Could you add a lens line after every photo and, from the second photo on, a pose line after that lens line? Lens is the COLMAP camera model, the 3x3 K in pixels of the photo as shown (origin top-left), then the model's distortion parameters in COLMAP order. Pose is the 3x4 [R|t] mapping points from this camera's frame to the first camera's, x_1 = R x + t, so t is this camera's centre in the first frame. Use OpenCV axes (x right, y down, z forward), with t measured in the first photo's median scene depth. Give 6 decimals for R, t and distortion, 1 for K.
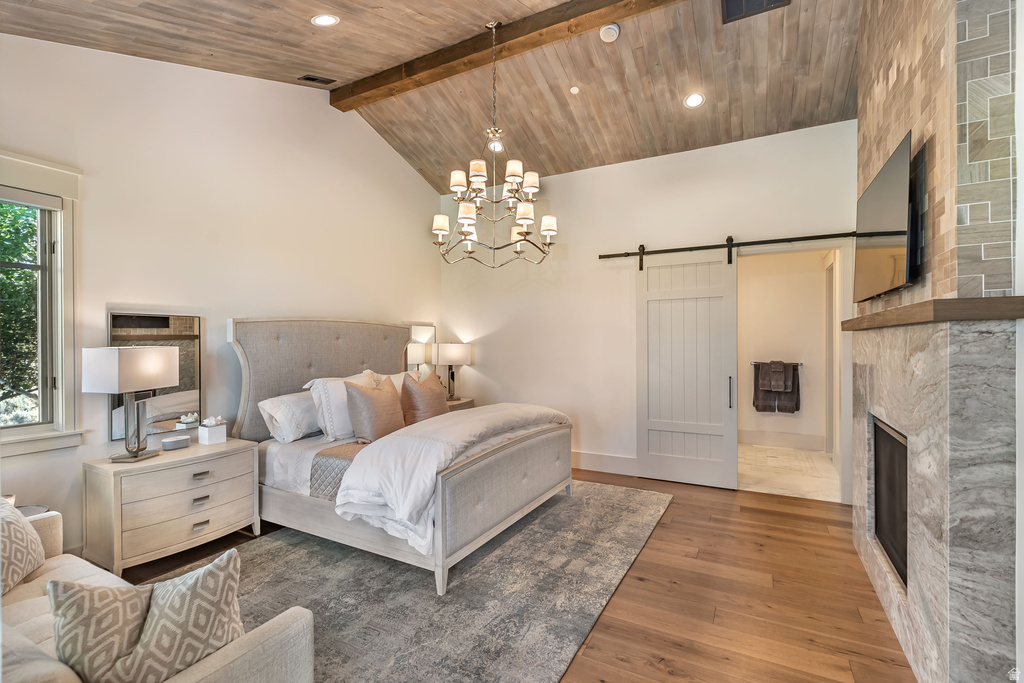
lens RADIAL K [[472.2, 0, 508.1], [0, 472.2, 343.1], [0, 0, 1]] dist [0.003704, -0.001048]
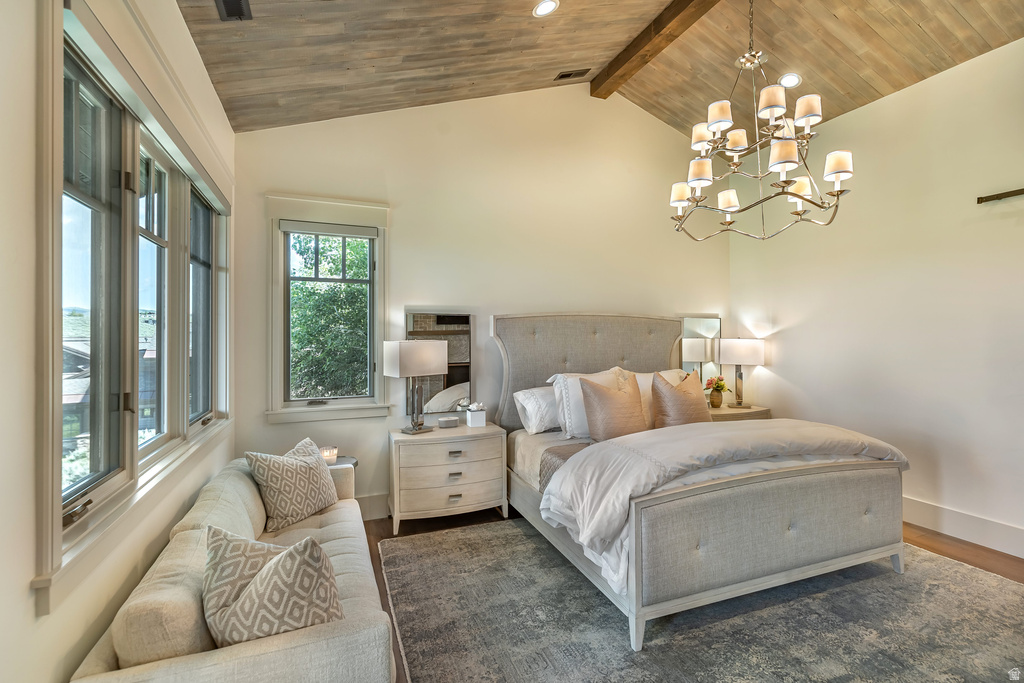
lens RADIAL K [[472.2, 0, 514.1], [0, 472.2, 334.6], [0, 0, 1]] dist [0.003704, -0.001048]
pose [[0.774122, -0.002569, -0.633031, 0.168188], [-0.001505, 0.999981, -0.005899, -0.000676], [0.633034, 0.005519, 0.774104, 0.191916]]
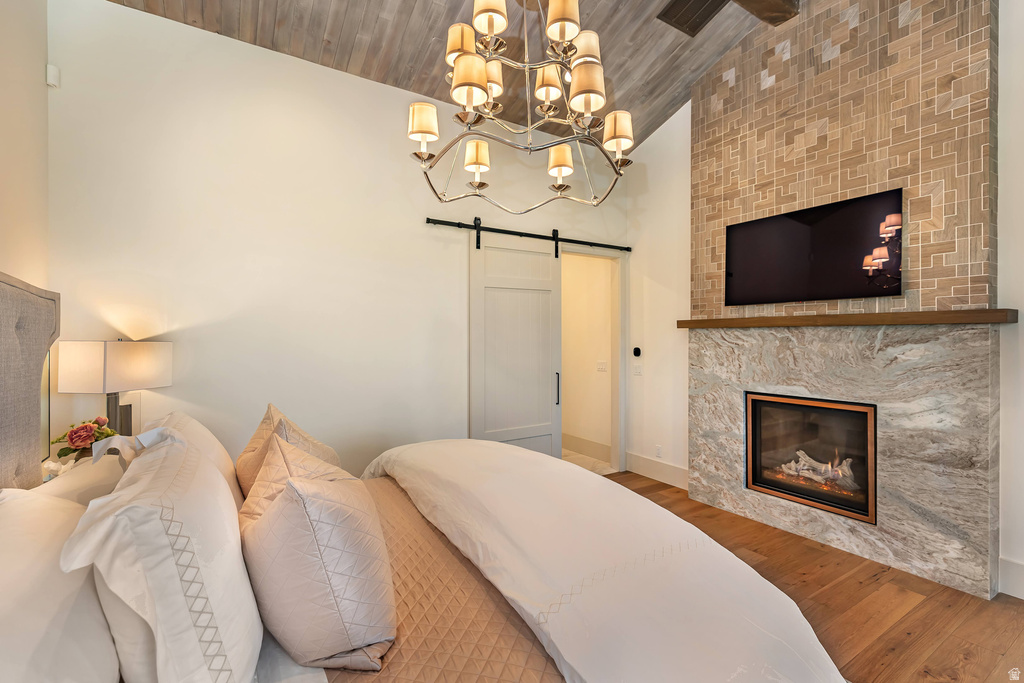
lens RADIAL K [[472.2, 0, 511.1], [0, 472.2, 336.8], [0, 0, 1]] dist [0.003704, -0.001048]
pose [[0.471641, -0.000474, 0.881791, -0.566088], [0.003707, 0.999992, -0.001445, -0.003550], [-0.881783, 0.003950, 0.471639, 0.804883]]
